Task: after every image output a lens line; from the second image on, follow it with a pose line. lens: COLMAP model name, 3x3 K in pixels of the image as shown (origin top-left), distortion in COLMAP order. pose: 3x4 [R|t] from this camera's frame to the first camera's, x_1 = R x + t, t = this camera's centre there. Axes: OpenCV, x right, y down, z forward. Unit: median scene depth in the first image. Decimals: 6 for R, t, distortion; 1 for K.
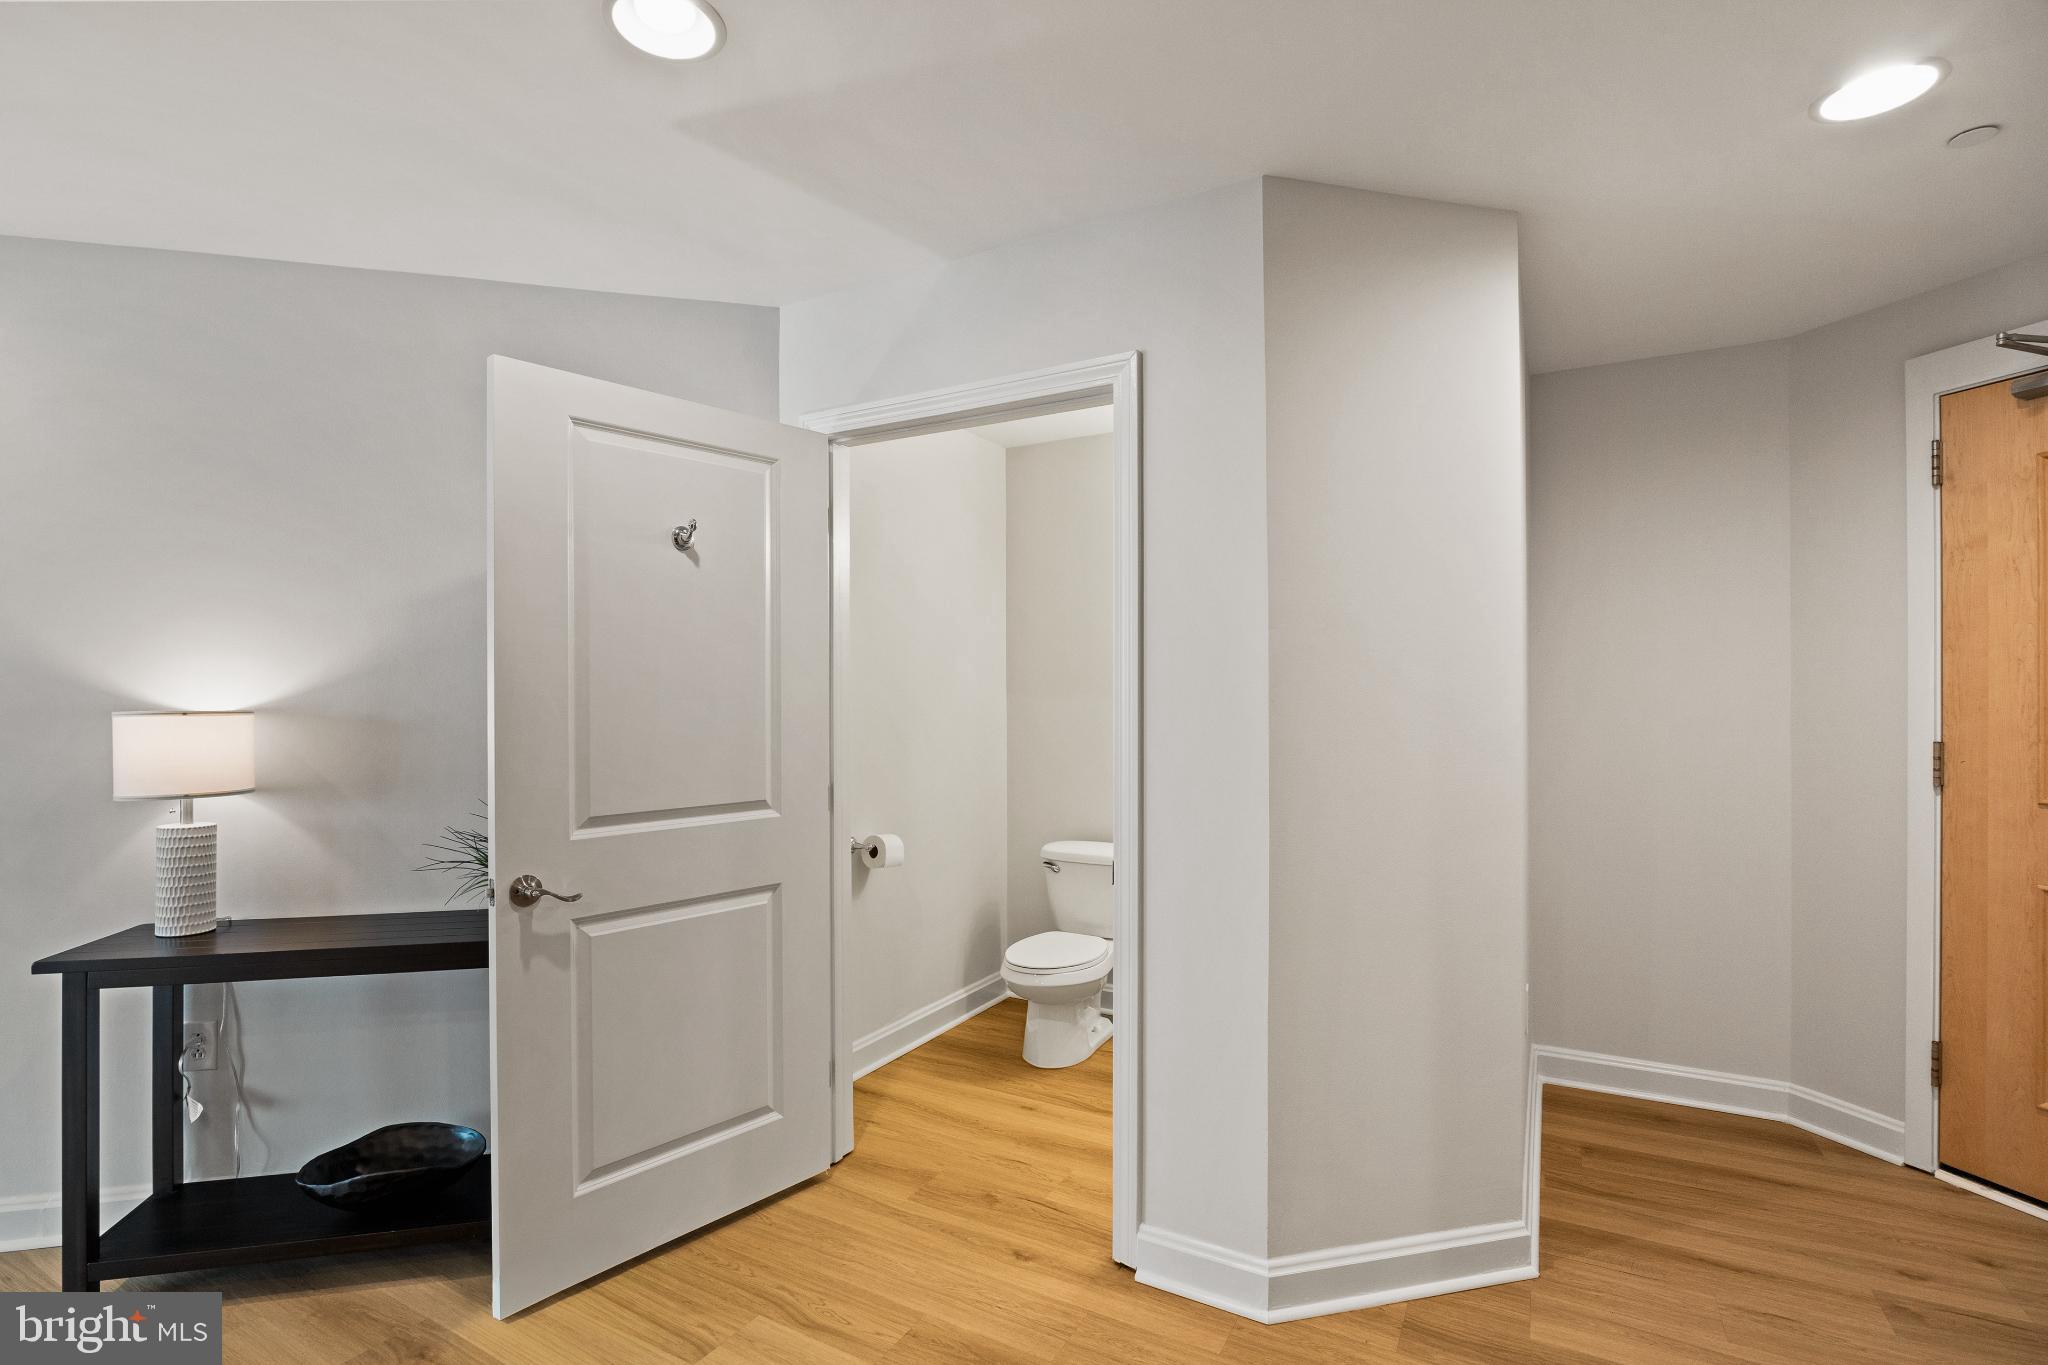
lens RADIAL K [[943.4, 0, 1024.0], [0, 943.4, 682.5], [0, 0, 1]] dist [-0.018478, 0.000573]
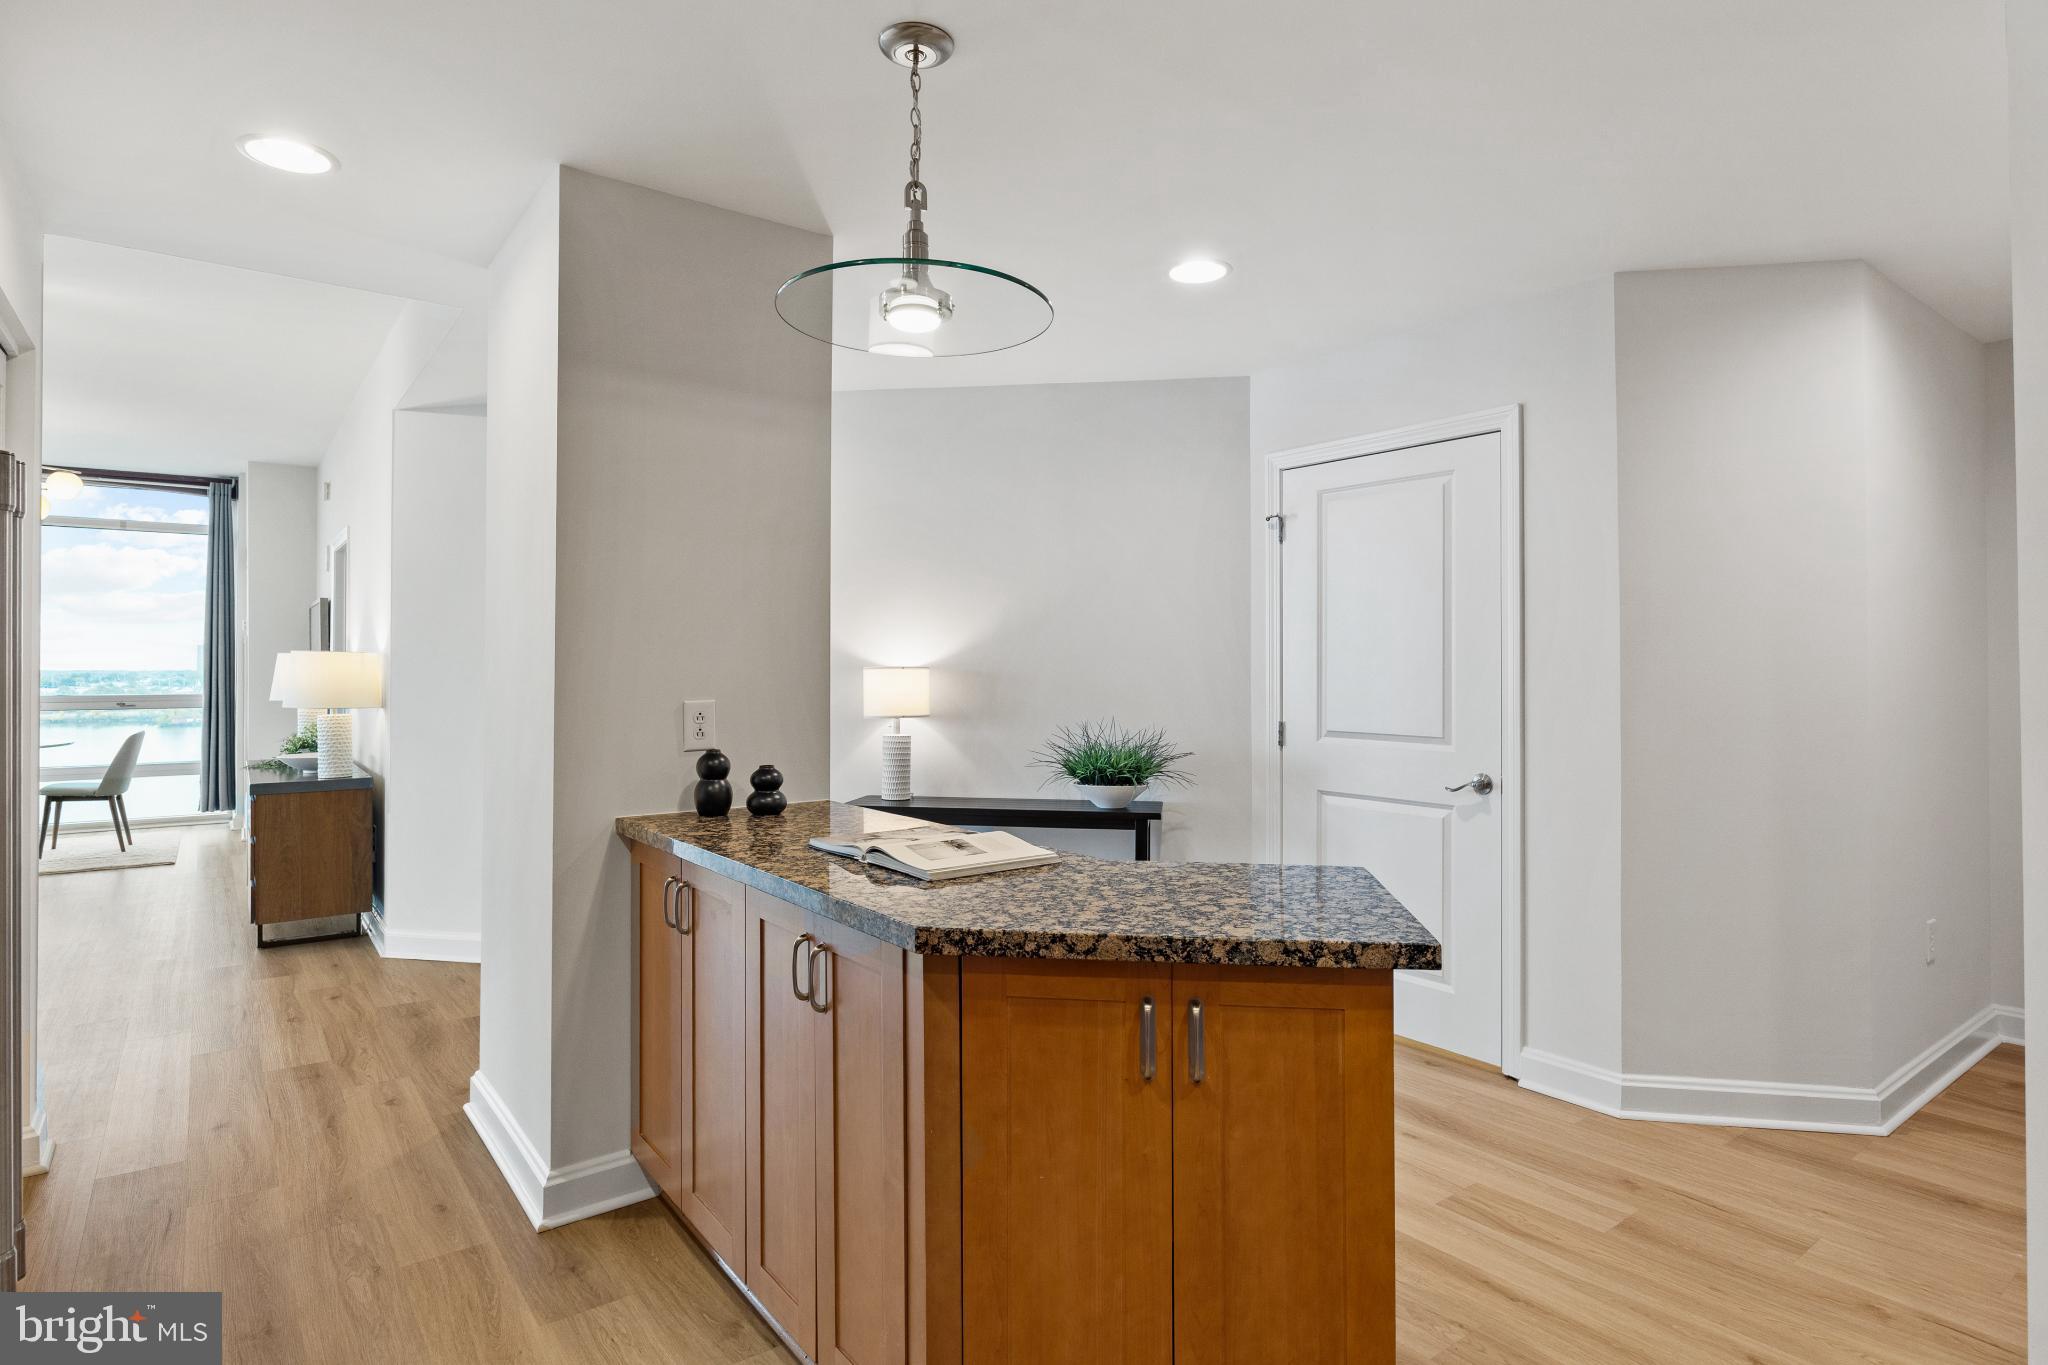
lens RADIAL K [[1046.2, 0, 1024.0], [0, 1046.2, 682.5], [0, 0, 1]] dist [-0.004999, -0.000385]
pose [[0.910973, 0.006102, -0.412420, 0.086689], [0.010445, 0.999229, 0.037856, -0.009418], [0.412333, -0.038793, 0.910207, -0.648232]]
